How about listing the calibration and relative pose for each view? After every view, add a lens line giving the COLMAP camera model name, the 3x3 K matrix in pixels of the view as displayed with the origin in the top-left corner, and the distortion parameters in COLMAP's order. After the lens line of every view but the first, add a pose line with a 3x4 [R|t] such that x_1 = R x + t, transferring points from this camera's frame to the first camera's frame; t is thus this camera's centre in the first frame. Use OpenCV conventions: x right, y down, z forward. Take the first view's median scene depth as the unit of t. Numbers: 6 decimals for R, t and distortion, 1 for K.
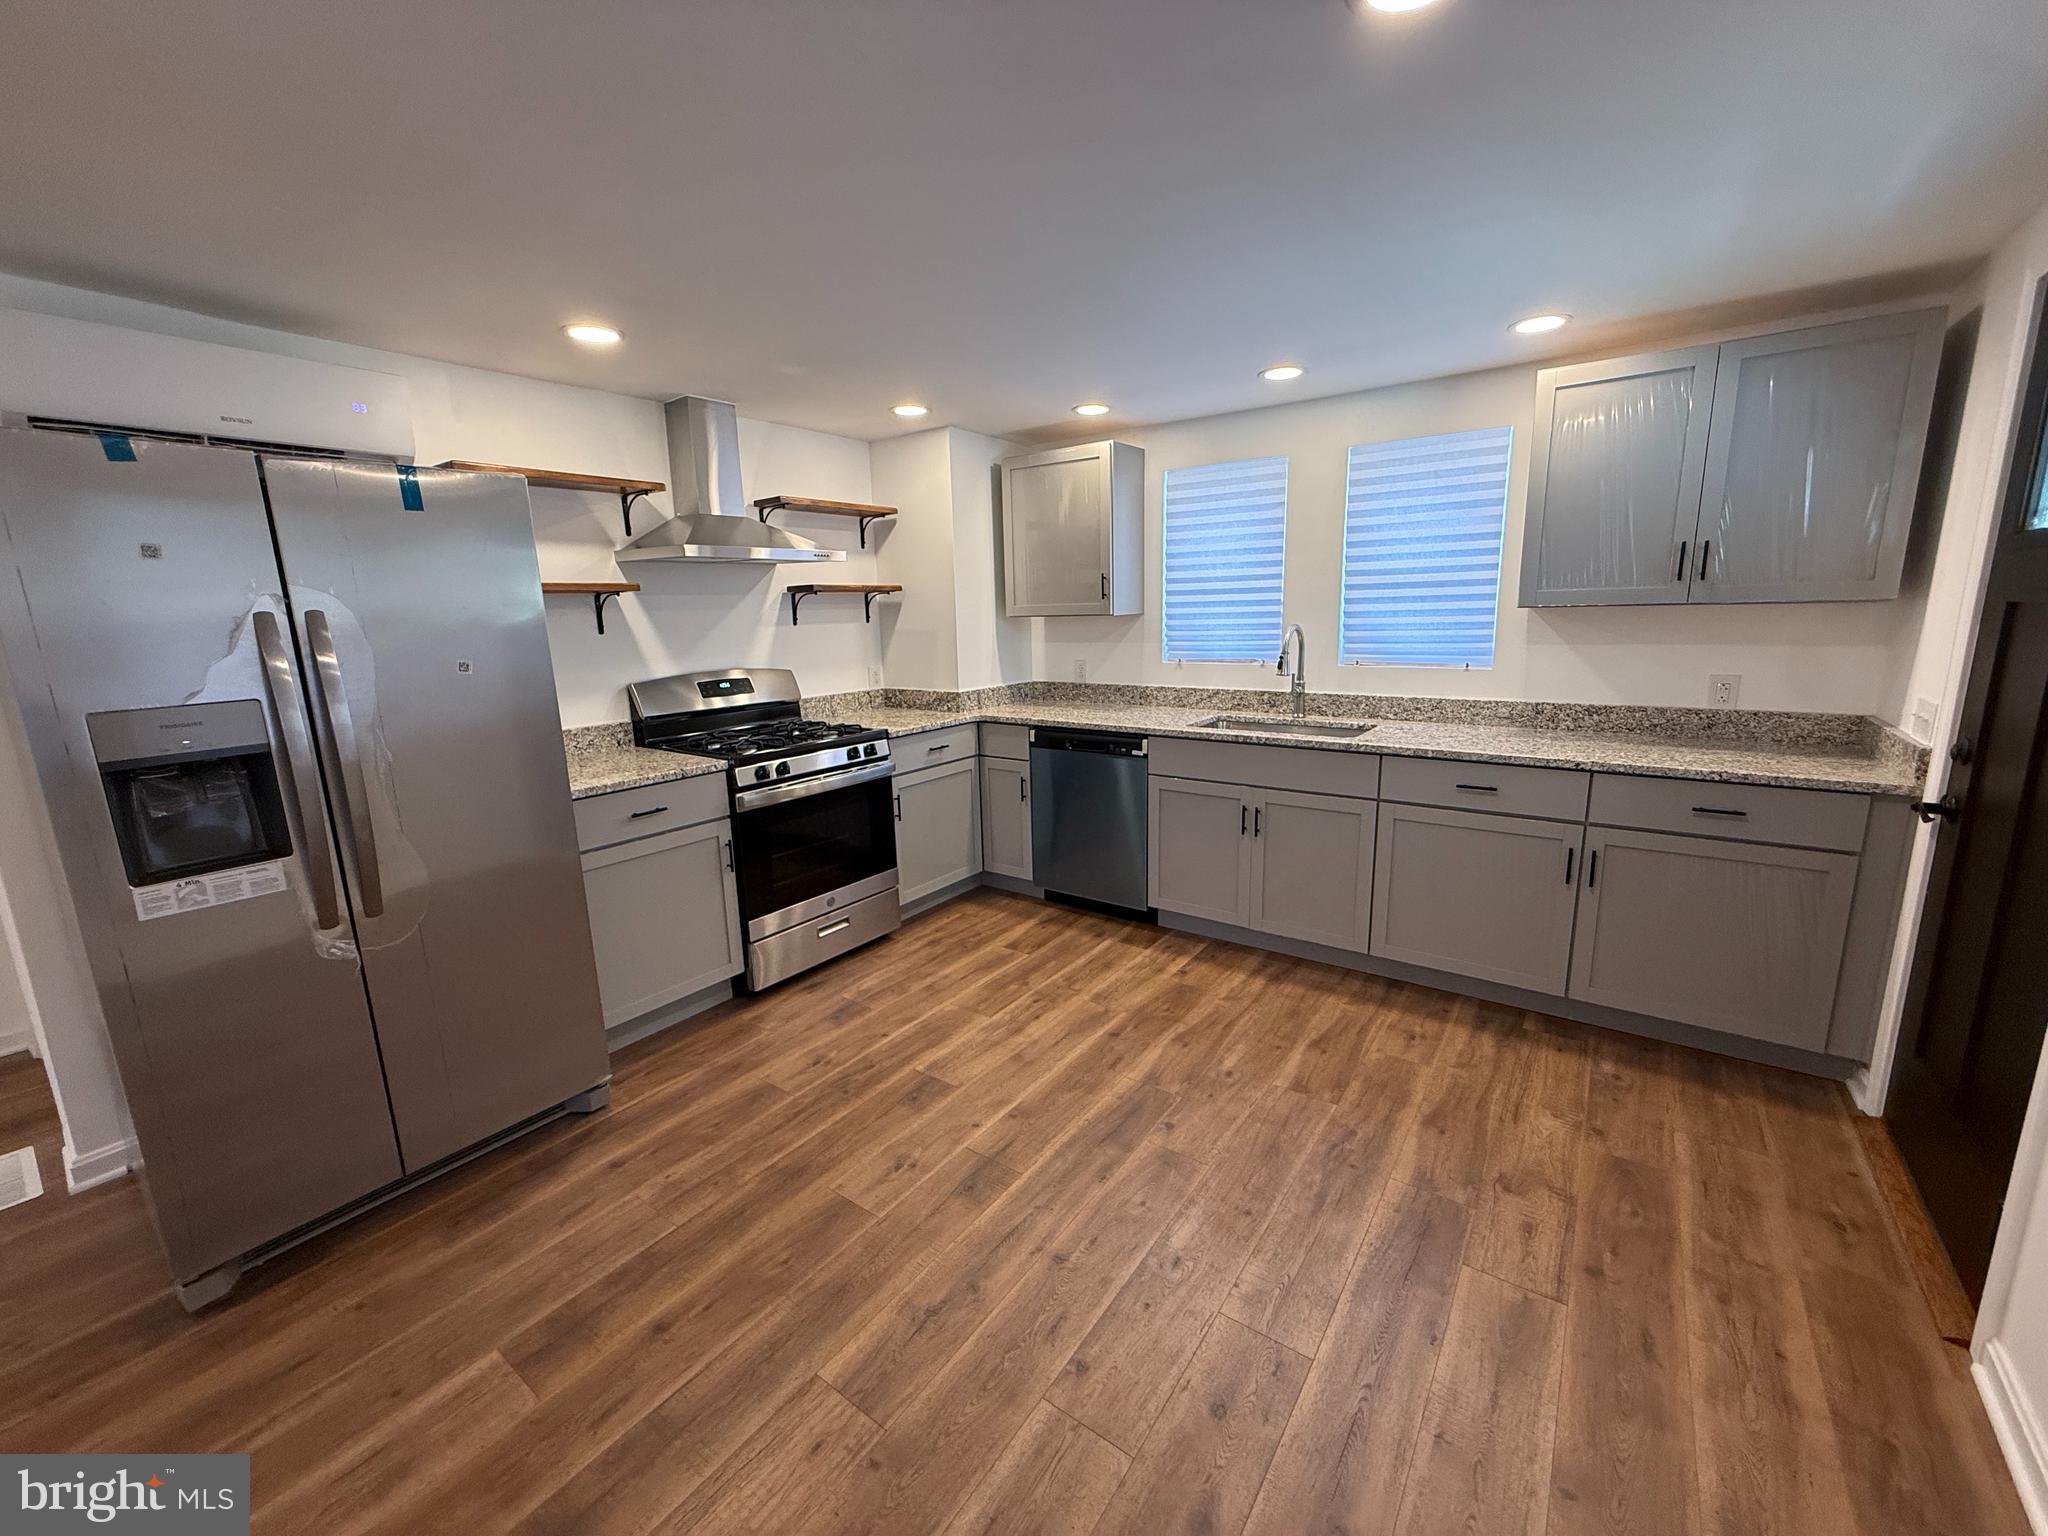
lens RADIAL K [[819.6, 0, 1017.8], [0, 819.6, 766.5], [0, 0, 1]] dist [0.000883, 0.000271]
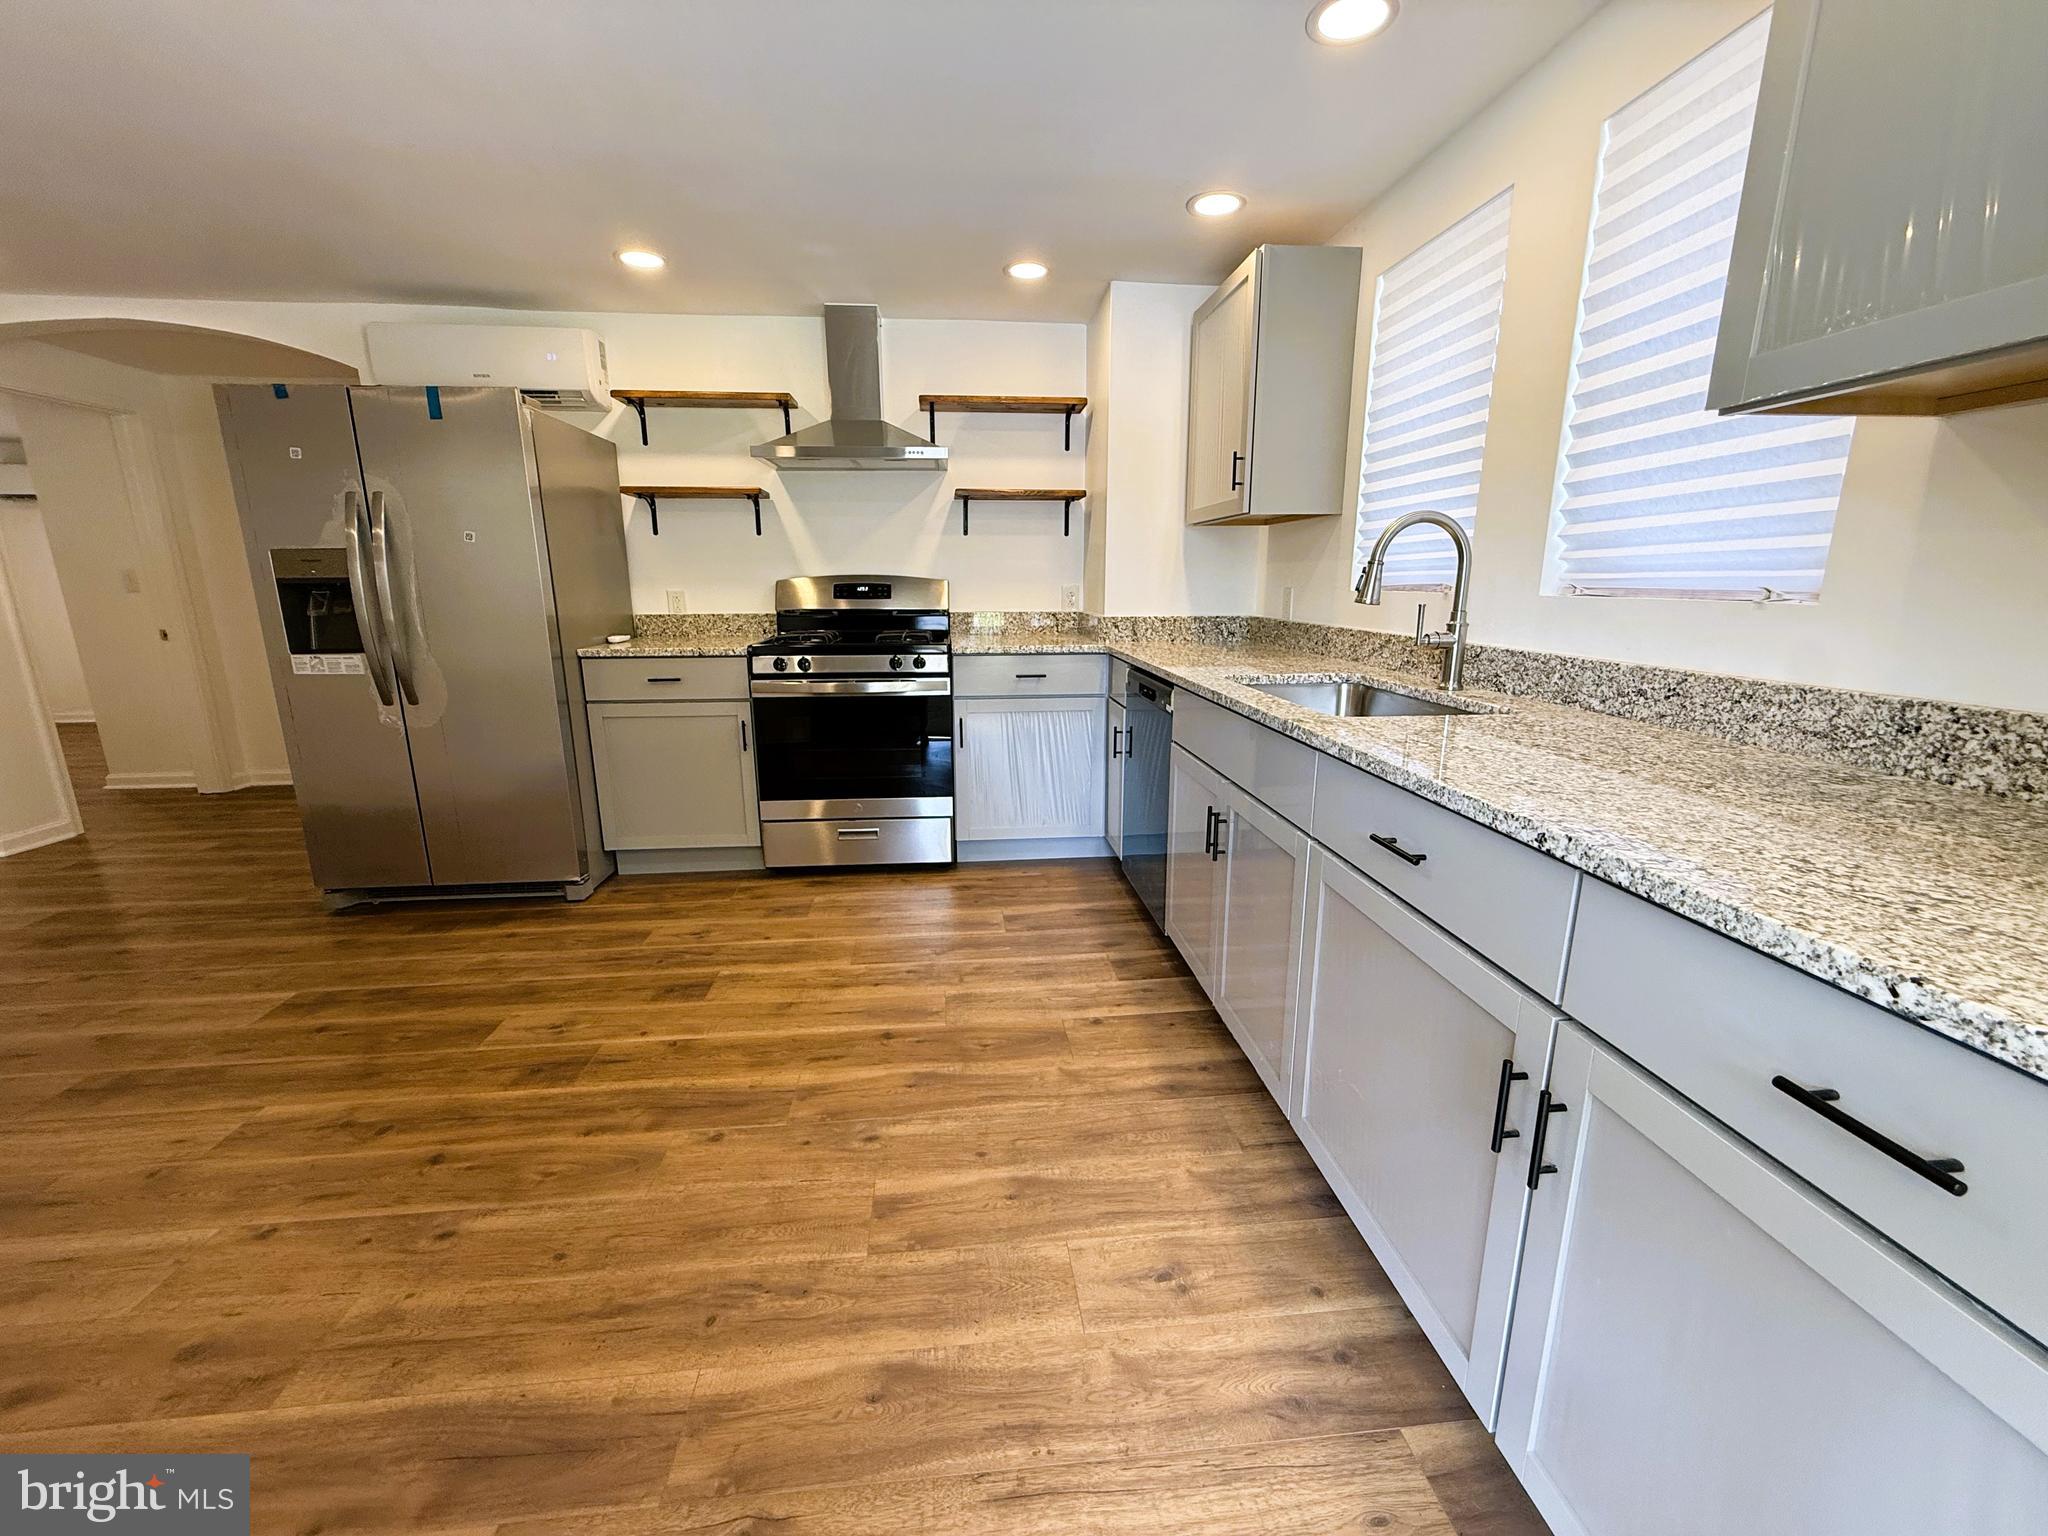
lens RADIAL K [[819.6, 0, 1016.5], [0, 819.6, 766.3], [0, 0, 1]] dist [0.000883, 0.000271]
pose [[0.666465, 0.190857, -0.720692, 0.673124], [-0.158466, 0.980853, 0.113212, -0.031371], [0.728500, 0.038754, 0.683949, 0.513337]]
